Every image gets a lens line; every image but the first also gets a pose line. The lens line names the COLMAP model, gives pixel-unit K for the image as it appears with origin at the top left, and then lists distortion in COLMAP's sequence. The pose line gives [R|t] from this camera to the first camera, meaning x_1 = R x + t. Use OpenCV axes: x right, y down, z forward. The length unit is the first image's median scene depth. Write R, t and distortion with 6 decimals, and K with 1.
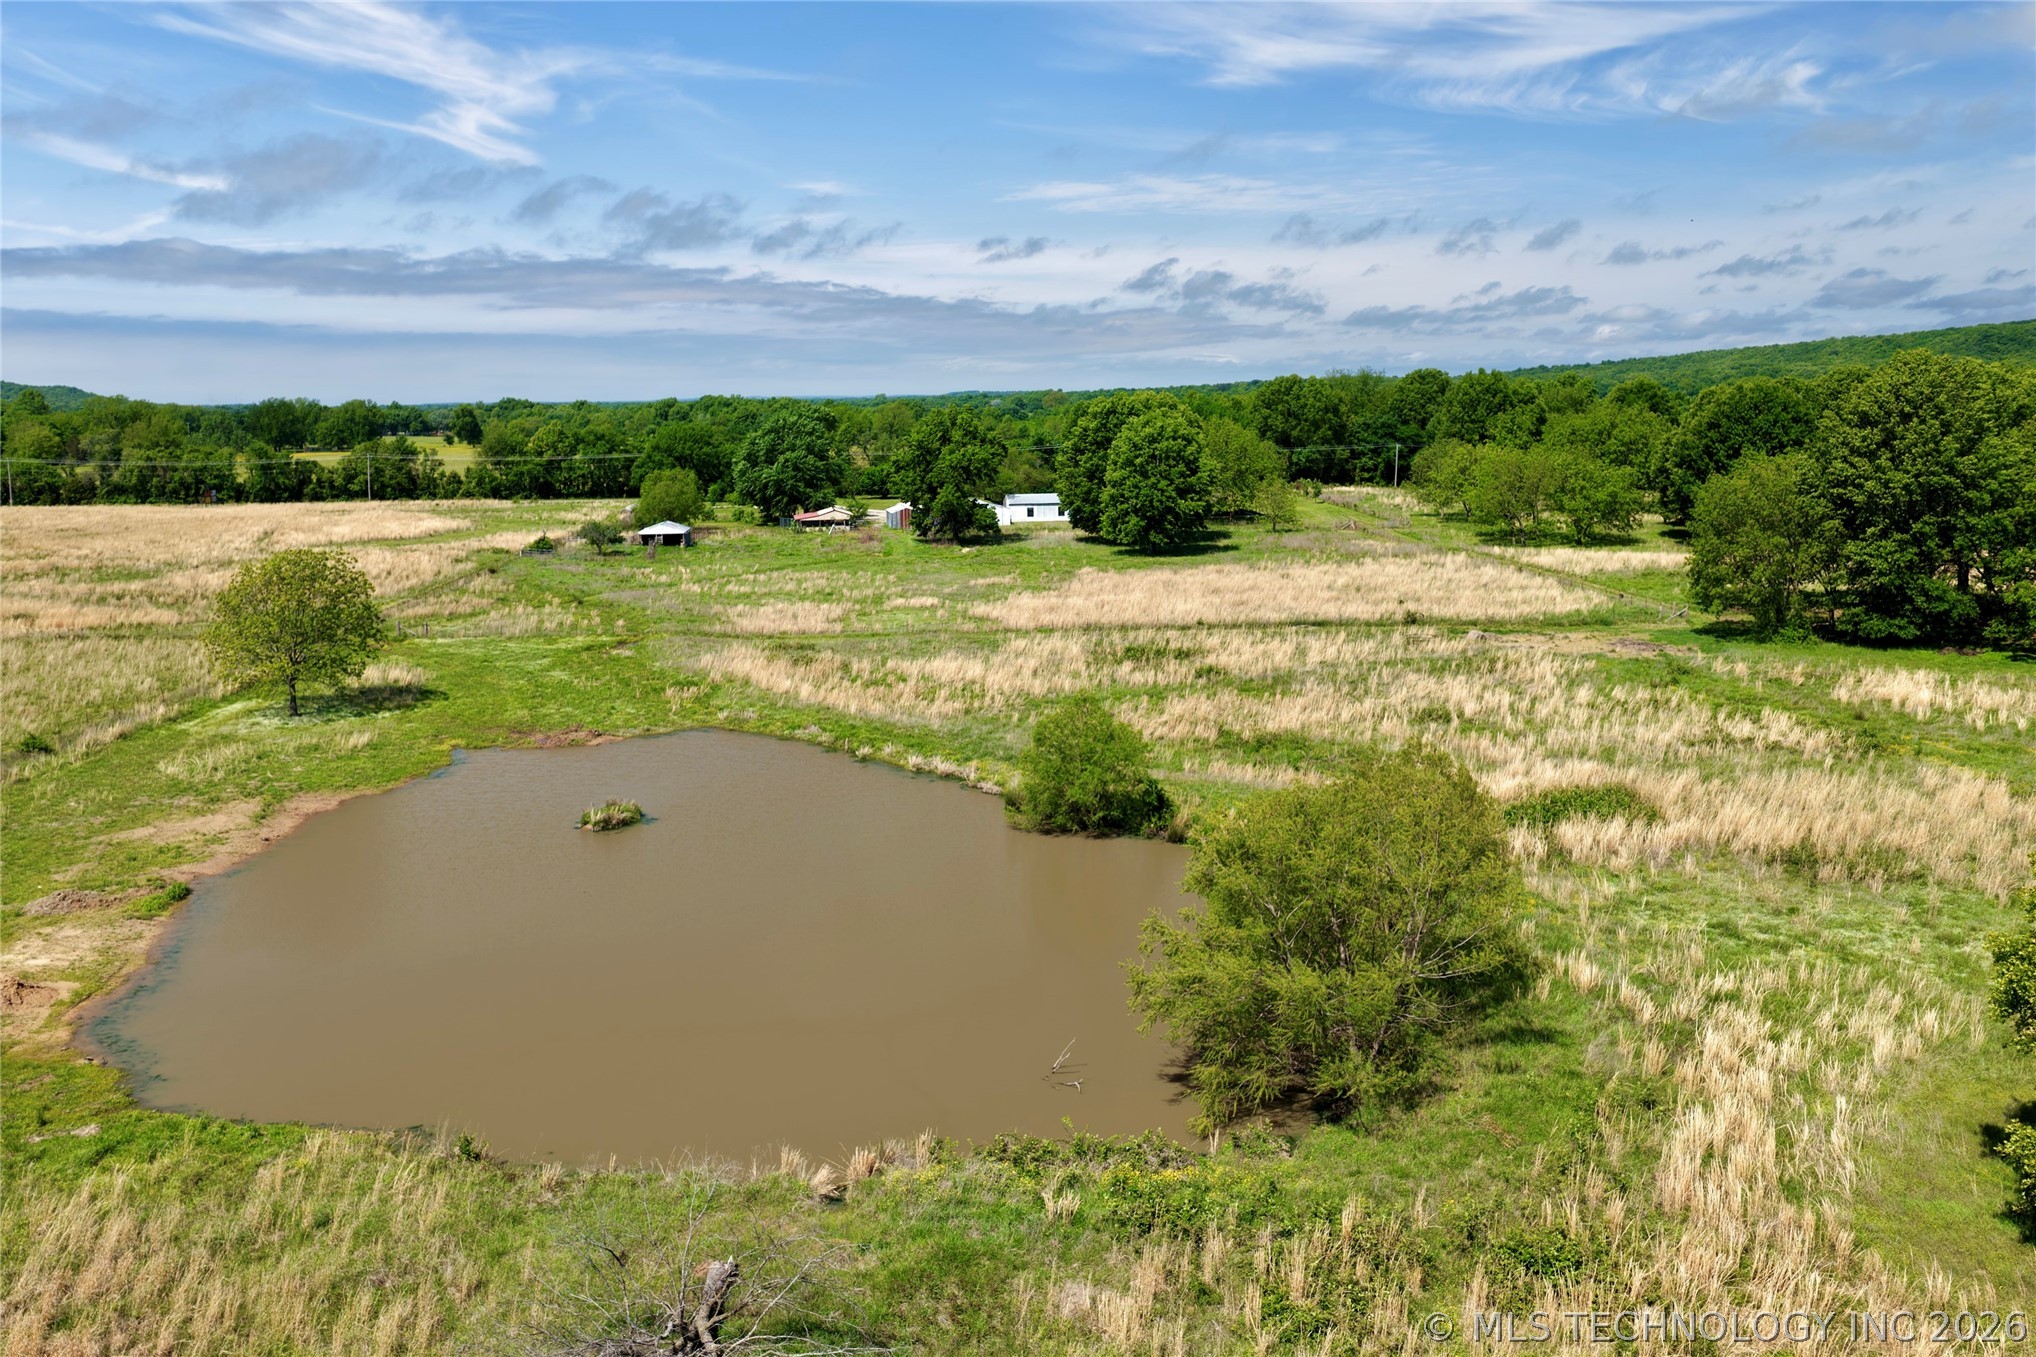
lens RADIAL K [[1694.2, 0, 1018.0], [0, 1694.2, 678.5], [0, 0, 1]] dist [-0.016603, 0.040254]
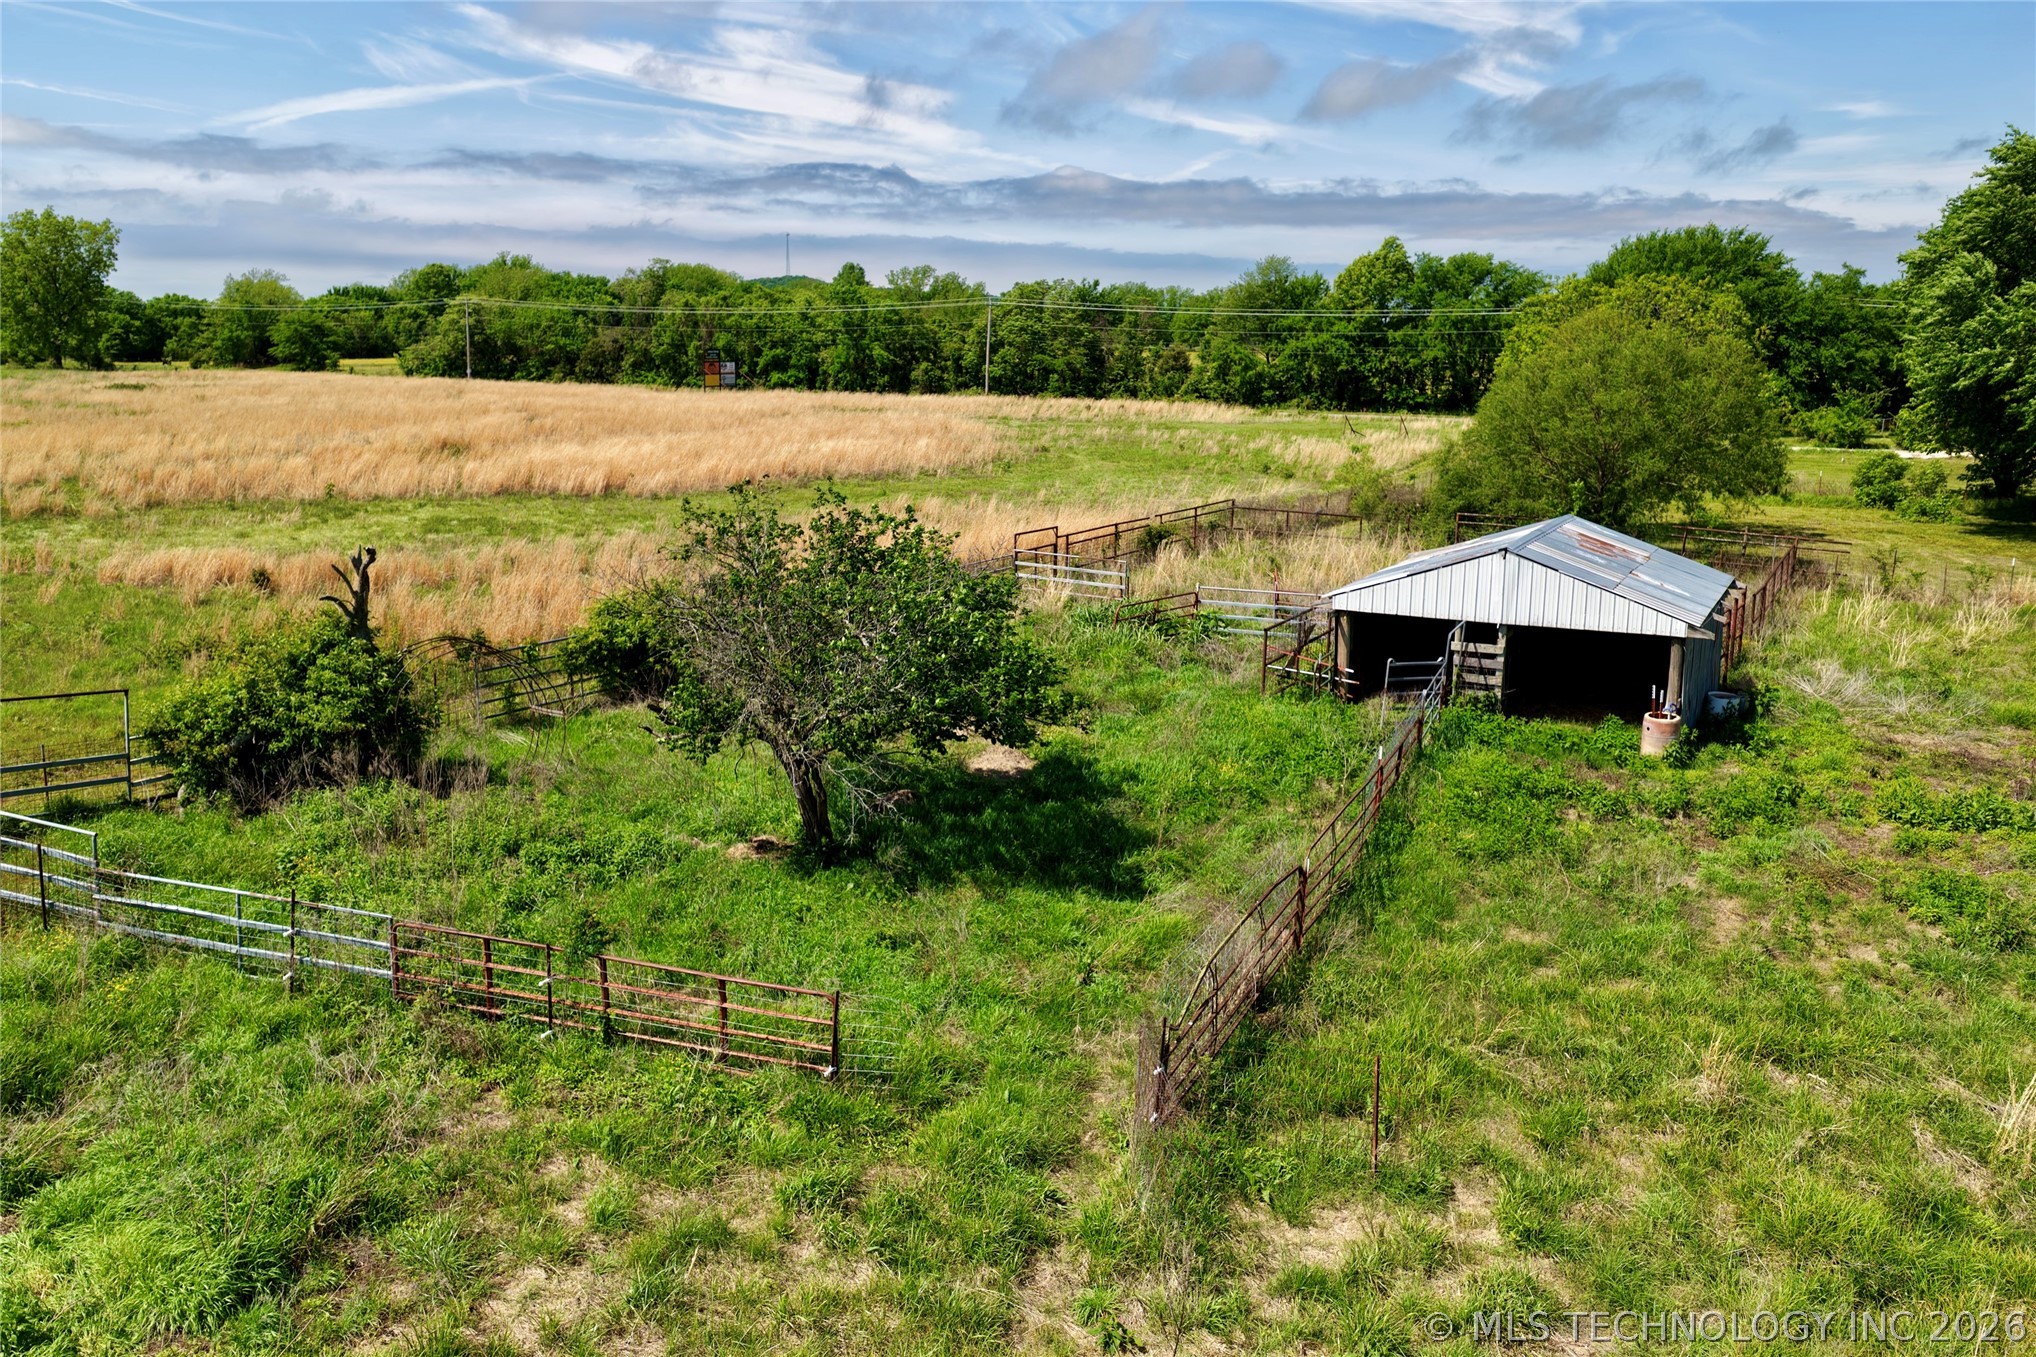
lens RADIAL K [[1694.2, 0, 1018.0], [0, 1694.2, 678.5], [0, 0, 1]] dist [-0.016603, 0.040254]
pose [[0.852015, 0.126084, -0.508108, -0.114355], [-0.106699, 0.992015, 0.067246, -0.056005], [0.512529, -0.003080, 0.858664, 0.566004]]
